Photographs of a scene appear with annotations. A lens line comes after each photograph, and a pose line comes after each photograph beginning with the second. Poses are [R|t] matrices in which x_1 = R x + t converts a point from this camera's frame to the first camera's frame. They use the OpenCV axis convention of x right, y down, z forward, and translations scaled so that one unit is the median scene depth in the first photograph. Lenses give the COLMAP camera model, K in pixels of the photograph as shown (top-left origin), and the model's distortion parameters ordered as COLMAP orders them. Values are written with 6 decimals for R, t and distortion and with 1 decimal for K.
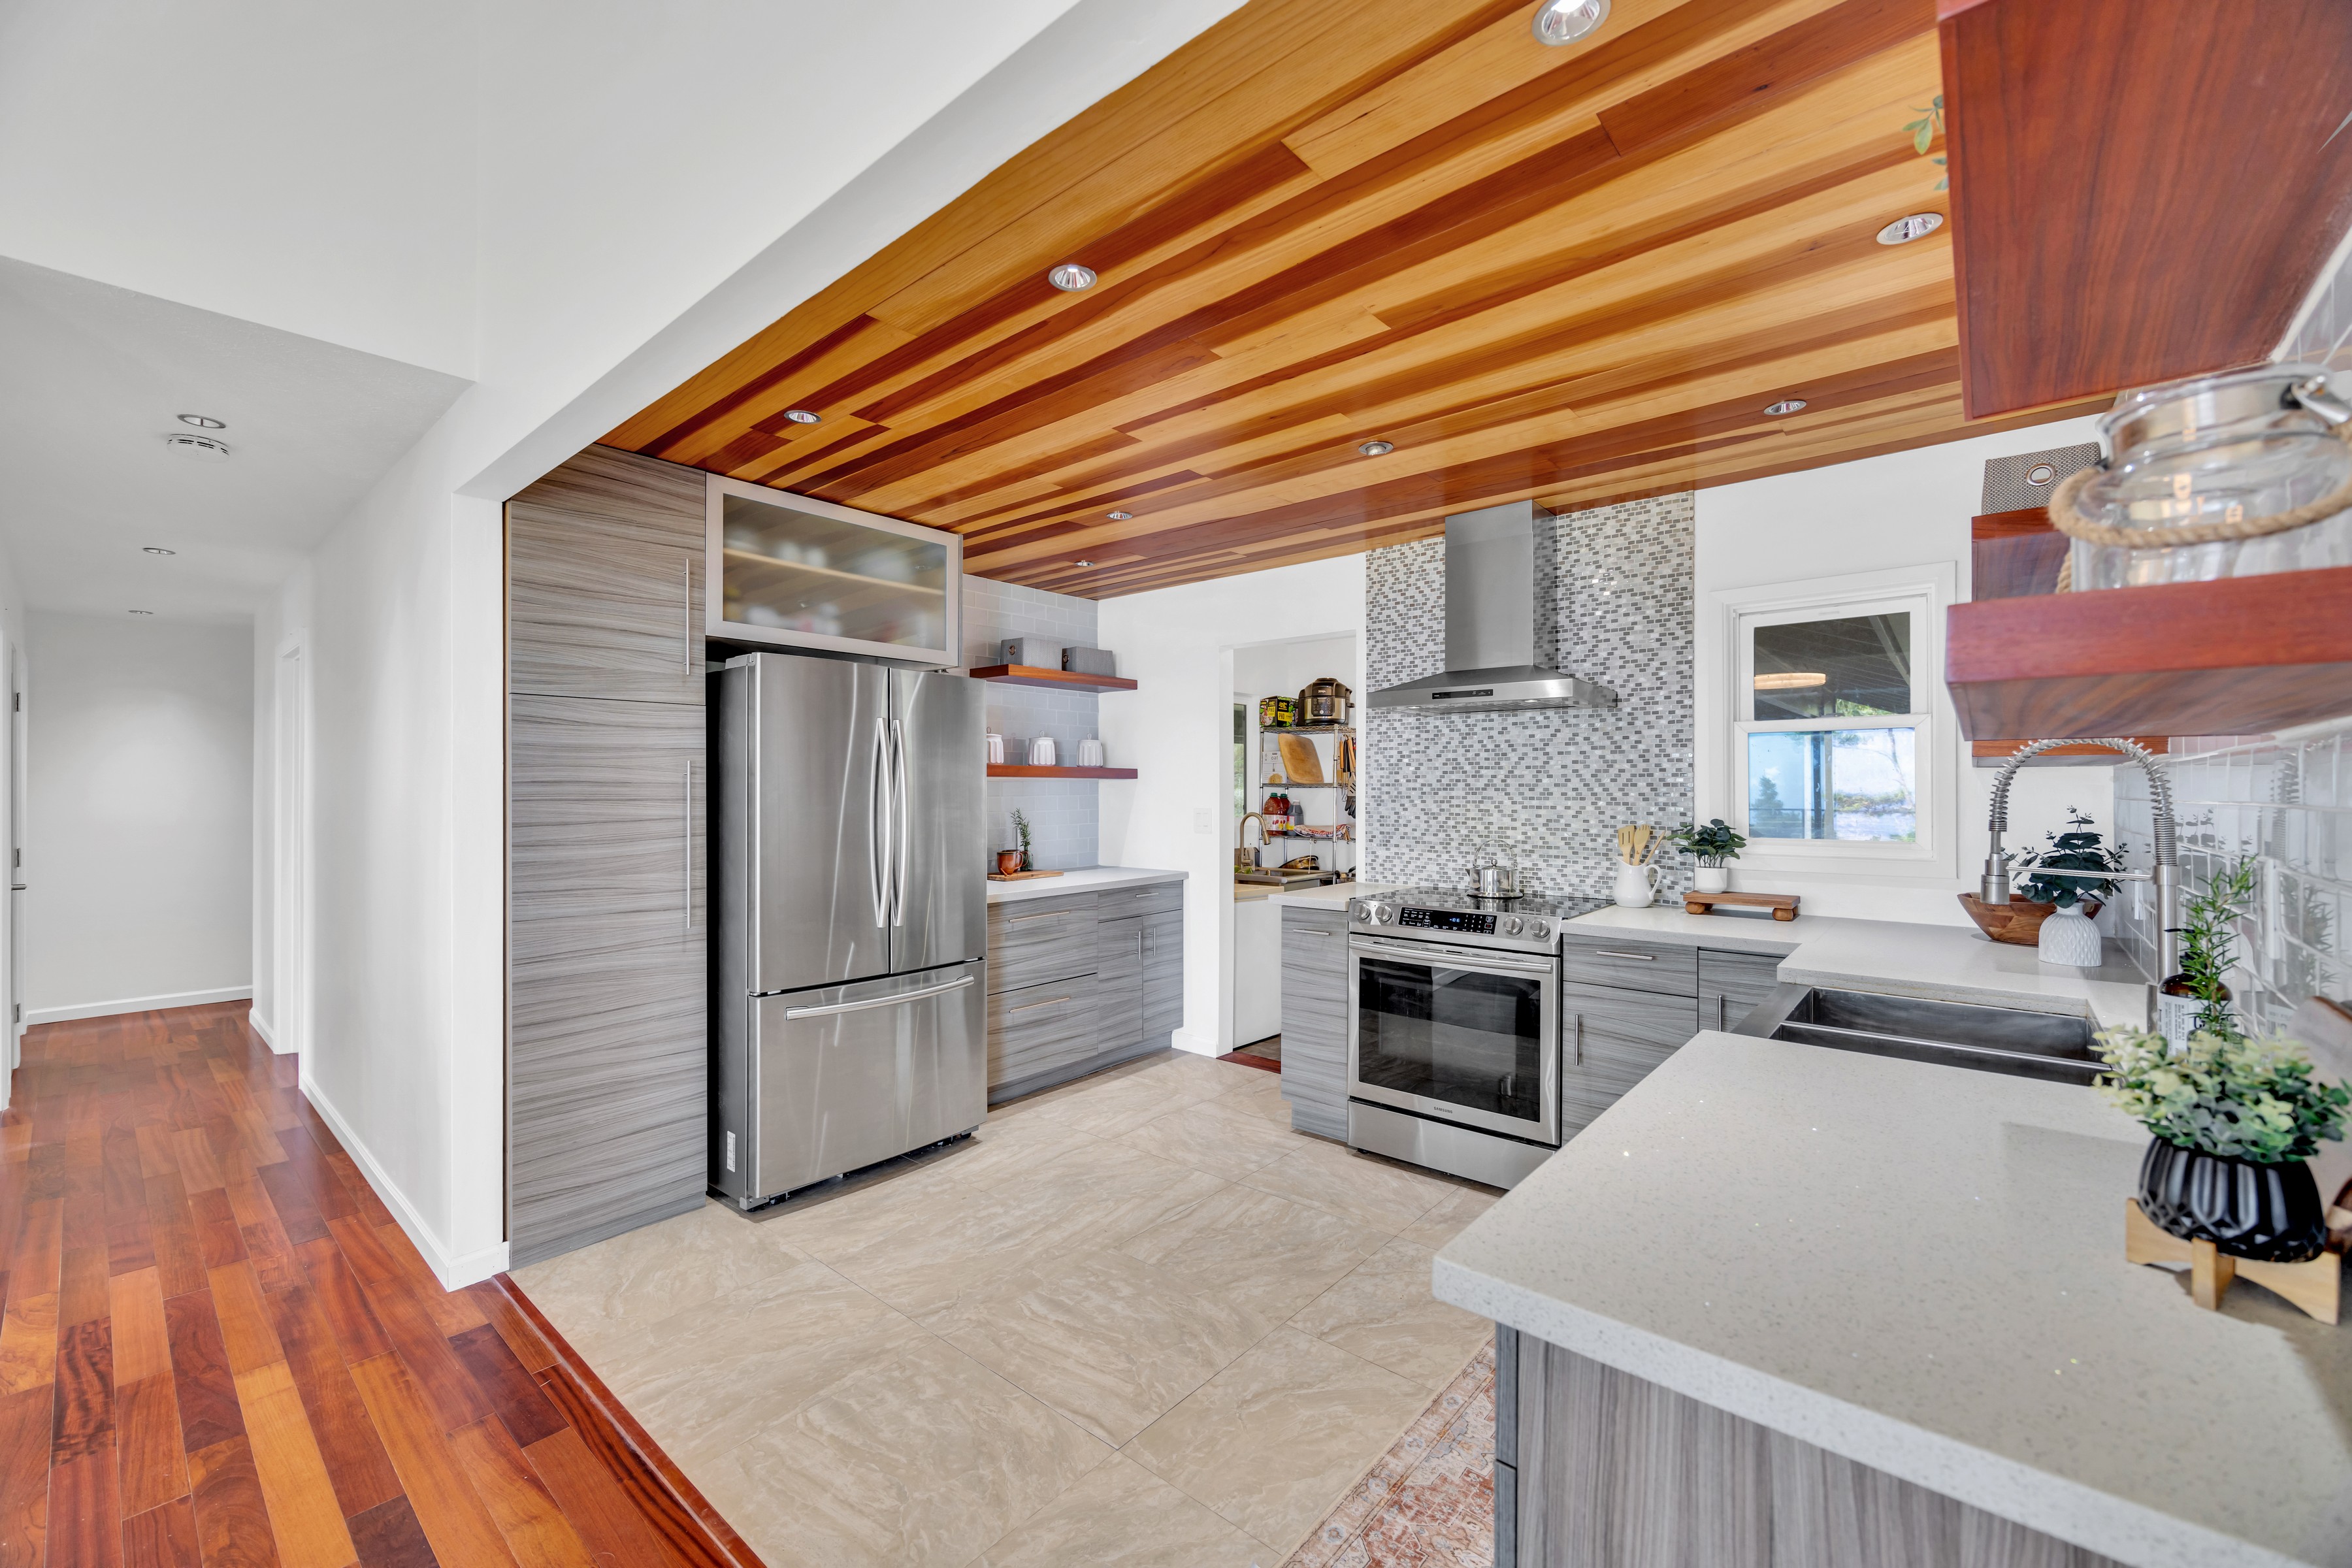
lens RADIAL K [[941.3, 0, 1176.3], [0, 941.3, 778.4], [0, 0, 1]] dist [-0.002748, 0.000581]
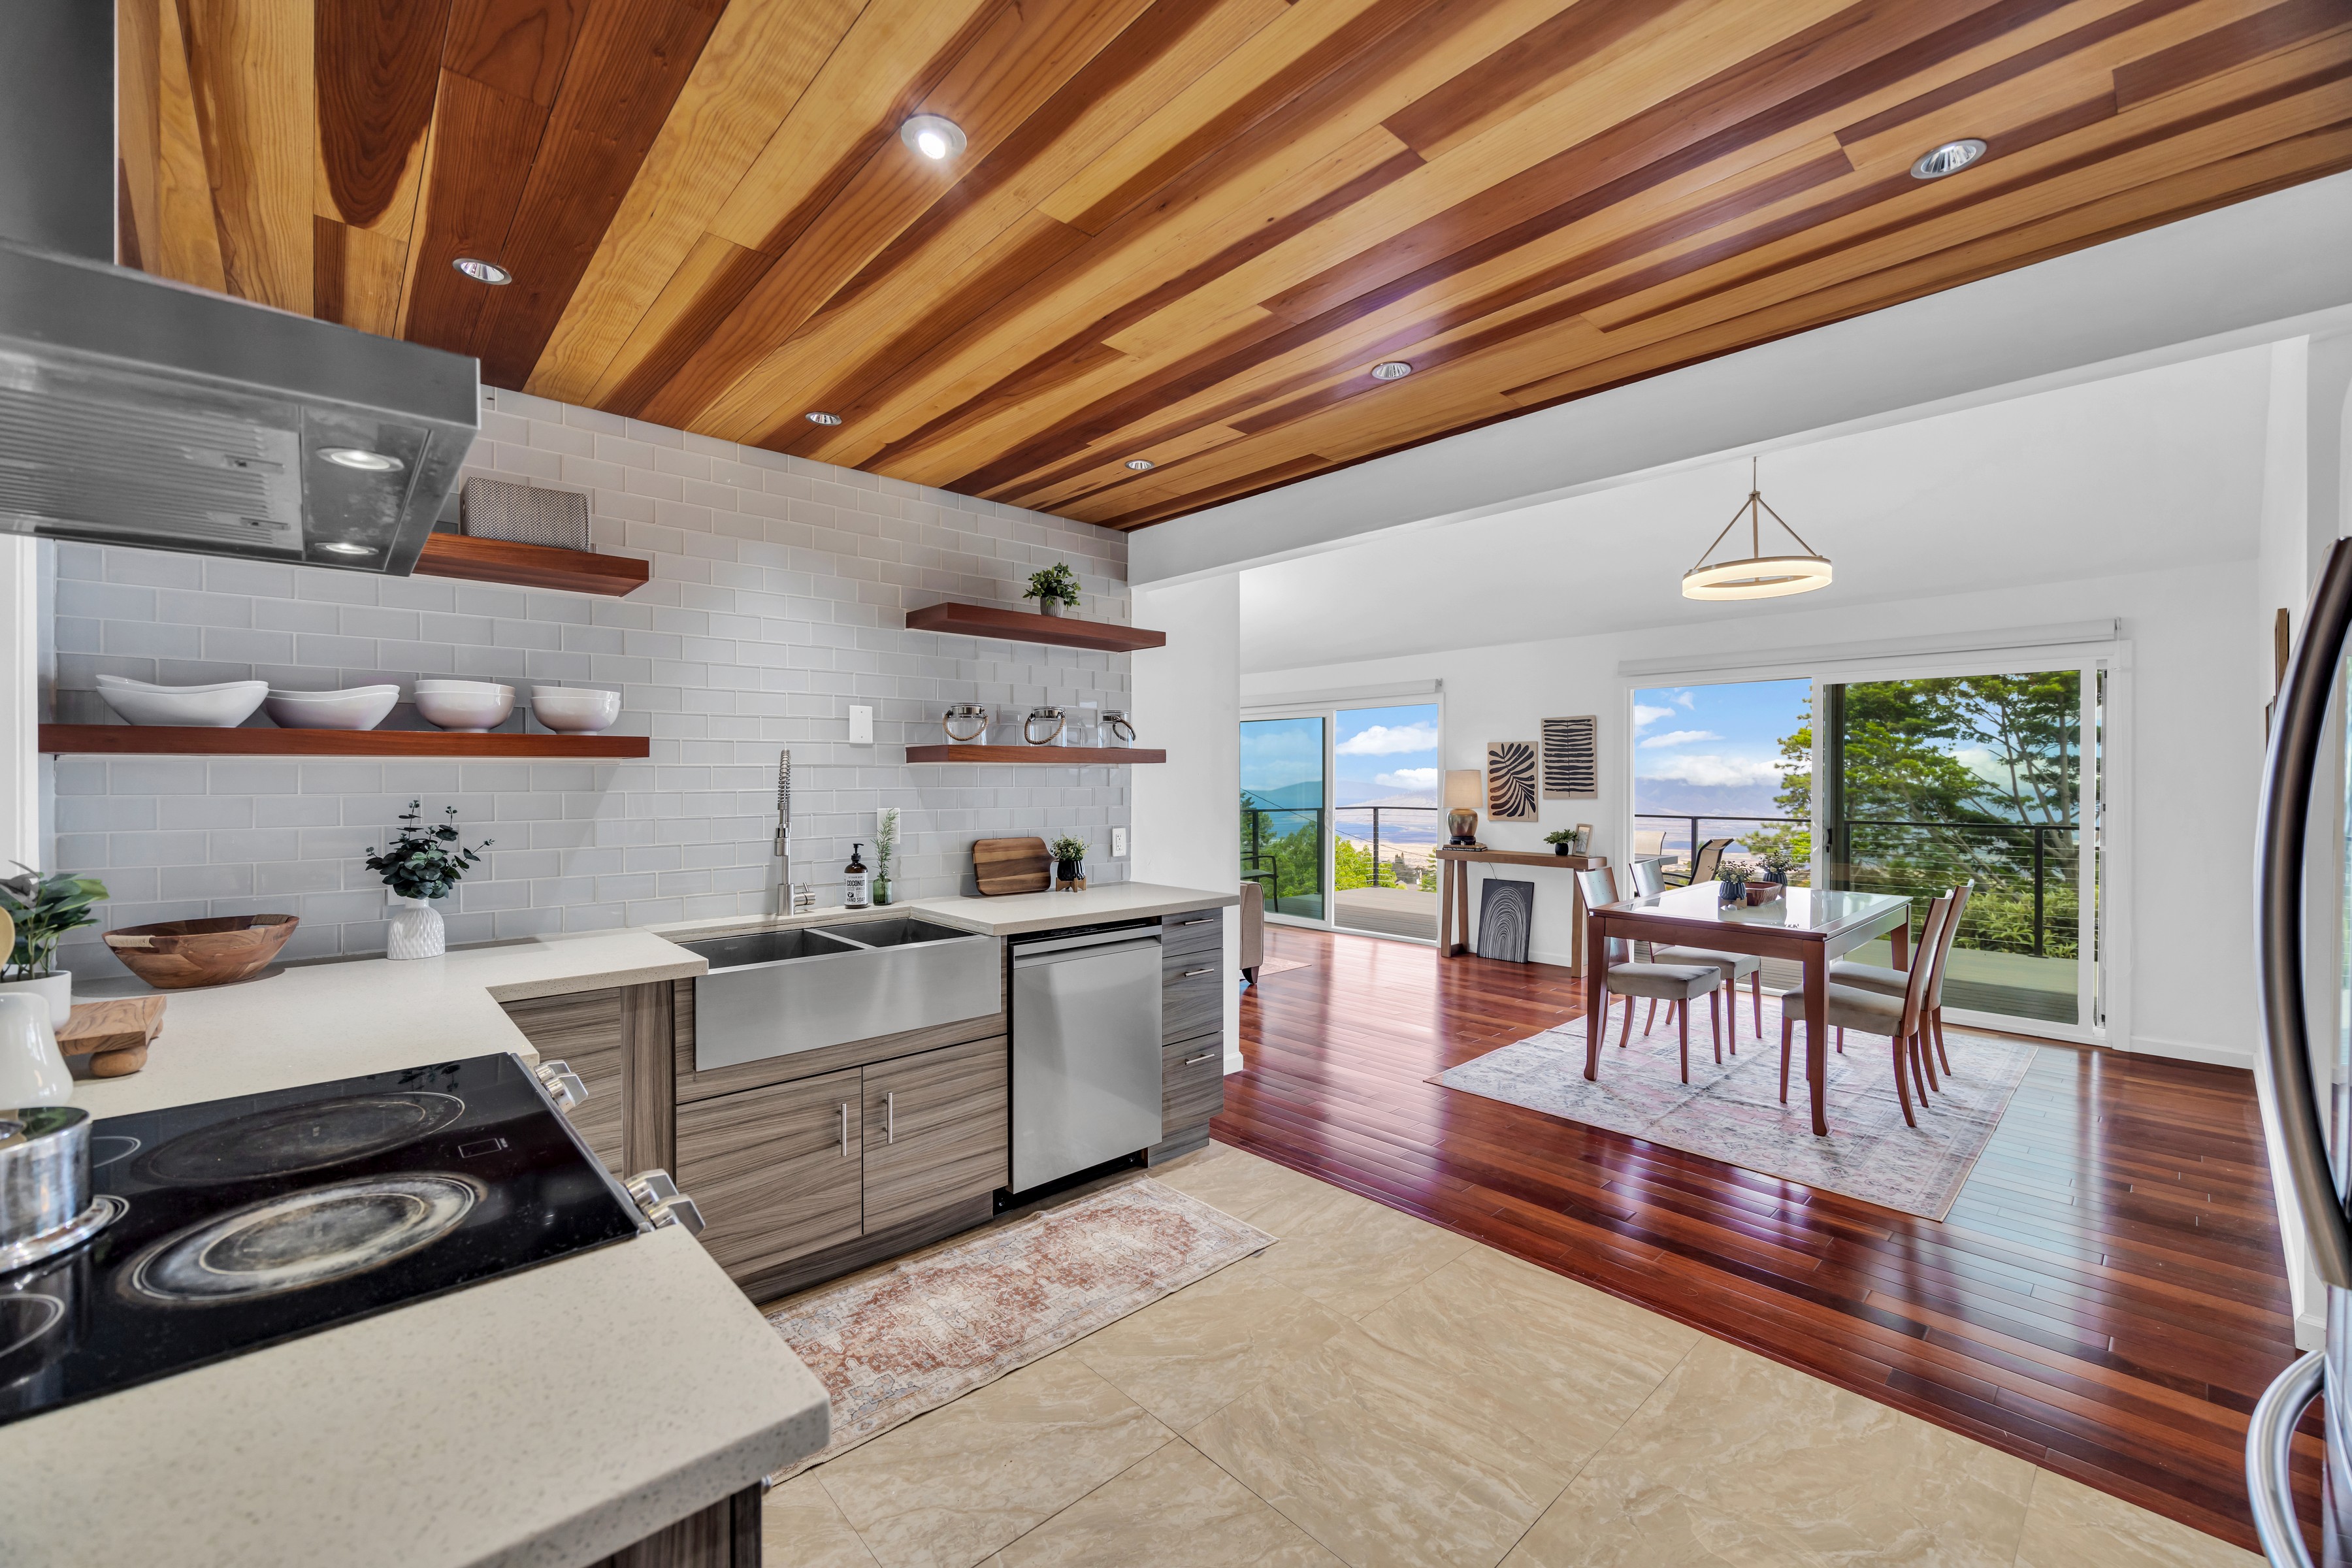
lens RADIAL K [[941.3, 0, 1174.5], [0, 941.3, 775.8], [0, 0, 1]] dist [-0.002748, 0.000581]
pose [[-0.993211, -0.001230, 0.116317, 0.017259], [-0.002799, 0.999907, -0.013327, 0.009528], [-0.116290, -0.013562, -0.993123, 1.262234]]
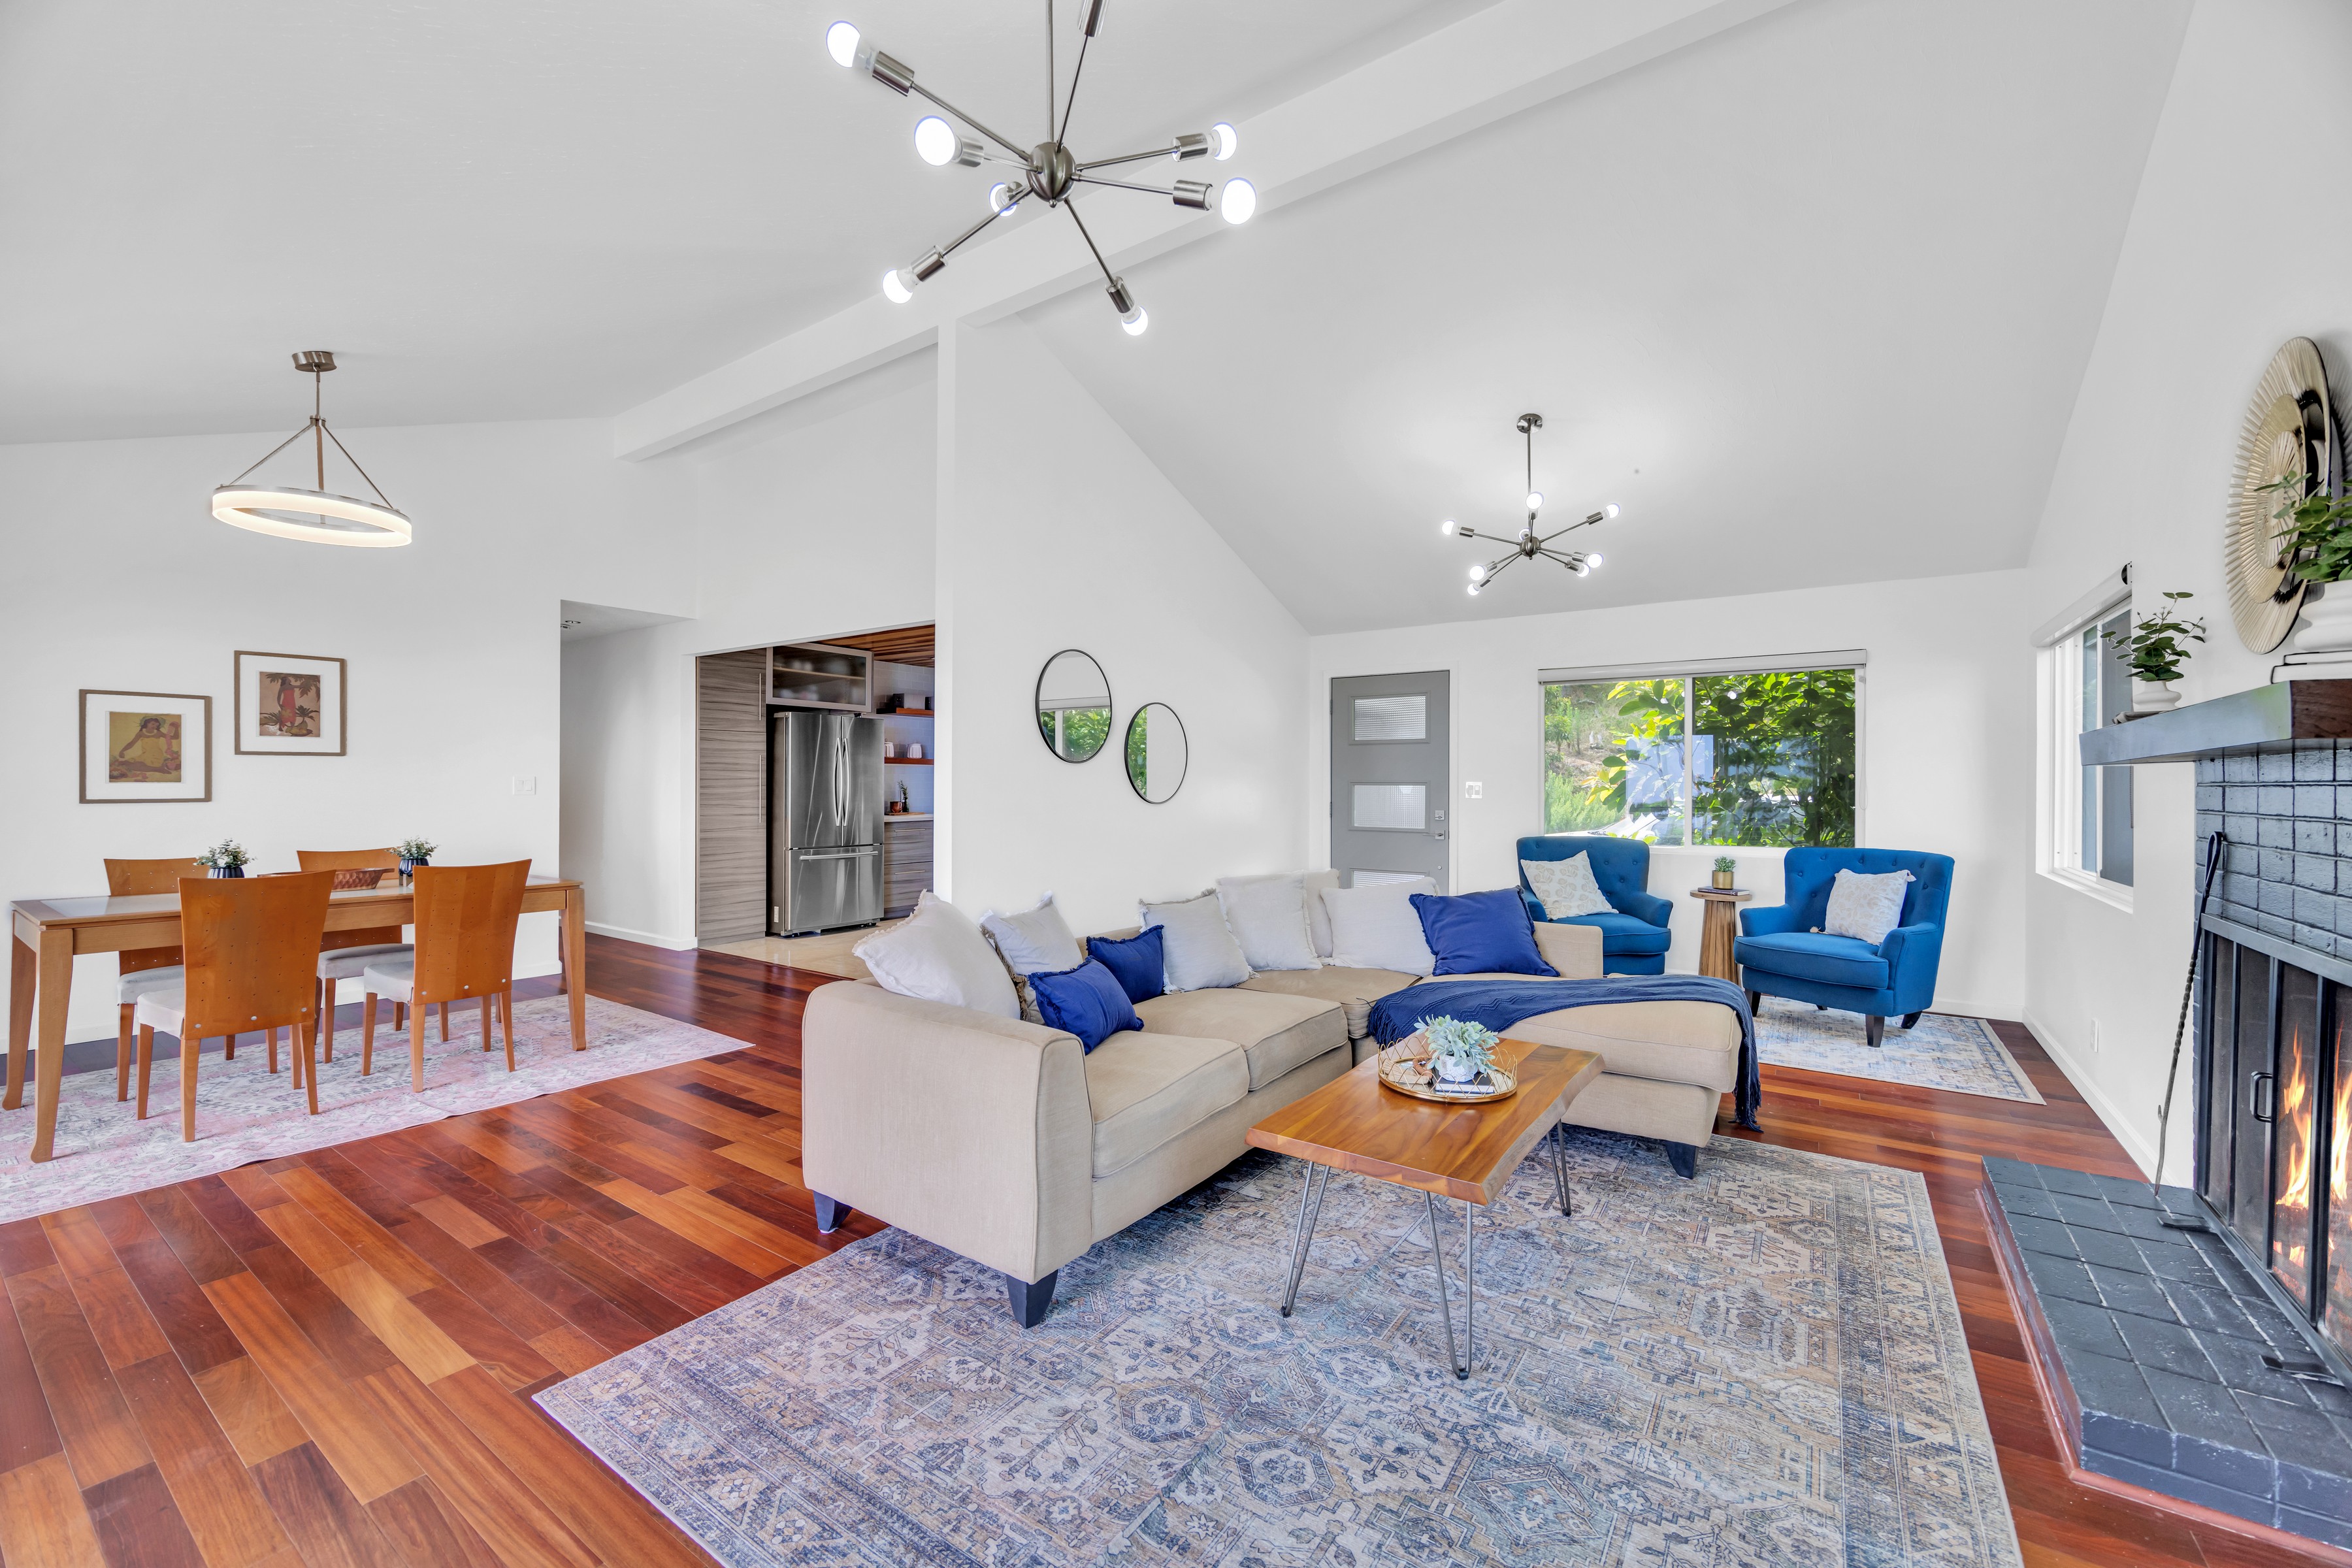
lens RADIAL K [[941.3, 0, 1185.8], [0, 941.3, 779.0], [0, 0, 1]] dist [-0.002748, 0.000581]
pose [[0.993889, 0.010282, 0.109908, 0.280344], [-0.011411, 0.999888, 0.009647, 0.006007], [-0.109796, -0.010842, 0.993895, -1.377152]]
